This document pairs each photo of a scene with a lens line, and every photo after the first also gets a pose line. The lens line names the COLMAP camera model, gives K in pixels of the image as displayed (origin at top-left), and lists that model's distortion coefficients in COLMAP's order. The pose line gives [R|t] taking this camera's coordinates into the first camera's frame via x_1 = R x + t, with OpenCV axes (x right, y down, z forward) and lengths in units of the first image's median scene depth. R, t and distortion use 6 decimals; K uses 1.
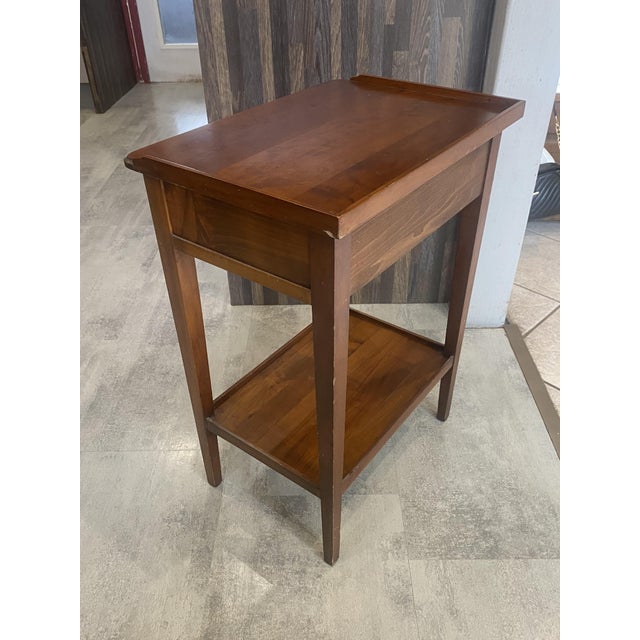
lens RADIAL K [[571.7, 0, 317.9], [0, 571.7, 320.9], [0, 0, 1]] dist [0.009647, -0.012076]
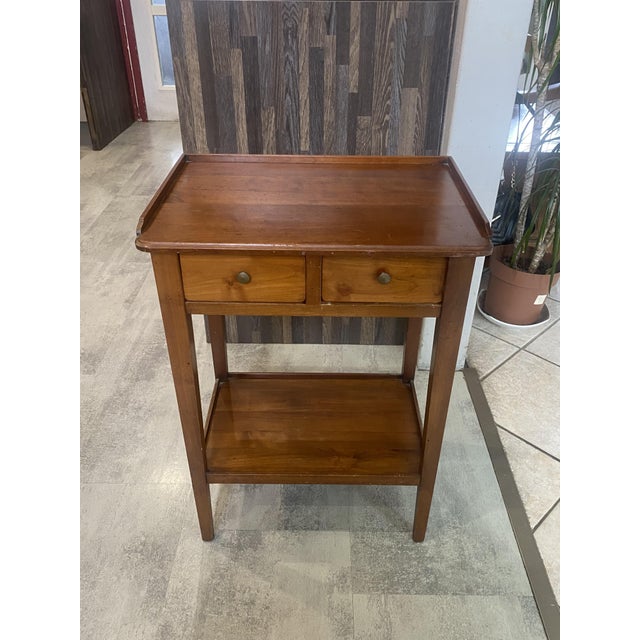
lens RADIAL K [[569.1, 0, 320.1], [0, 569.1, 322.7], [0, 0, 1]] dist [0.008440, -0.005170]
pose [[0.999677, 0.024040, 0.008232, 0.060442], [-0.023623, 0.998594, -0.047454, -0.025510], [-0.009361, 0.047244, 0.998839, -0.060859]]
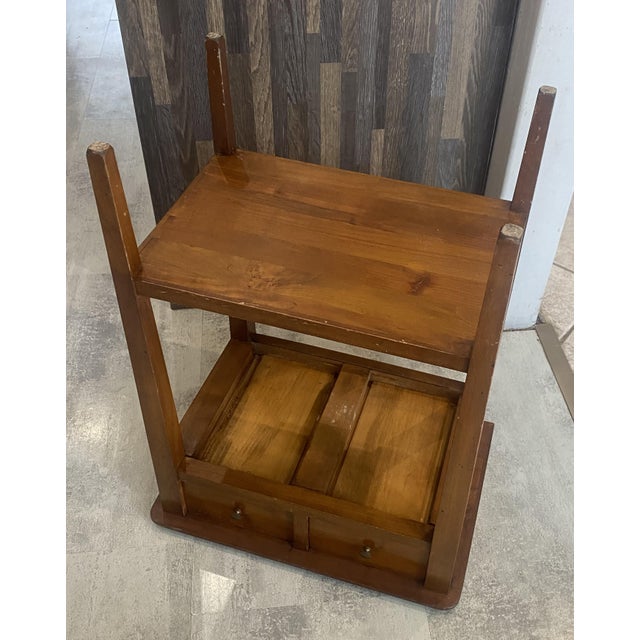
lens RADIAL K [[745.2, 0, 339.6], [0, 745.2, 306.5], [0, 0, 1]] dist [0.013140, -0.025532]
pose [[0.993251, -0.048196, 0.105500, -0.050141], [0.034406, 0.991070, 0.128829, -0.188328], [-0.110766, -0.124330, 0.986039, 0.051222]]
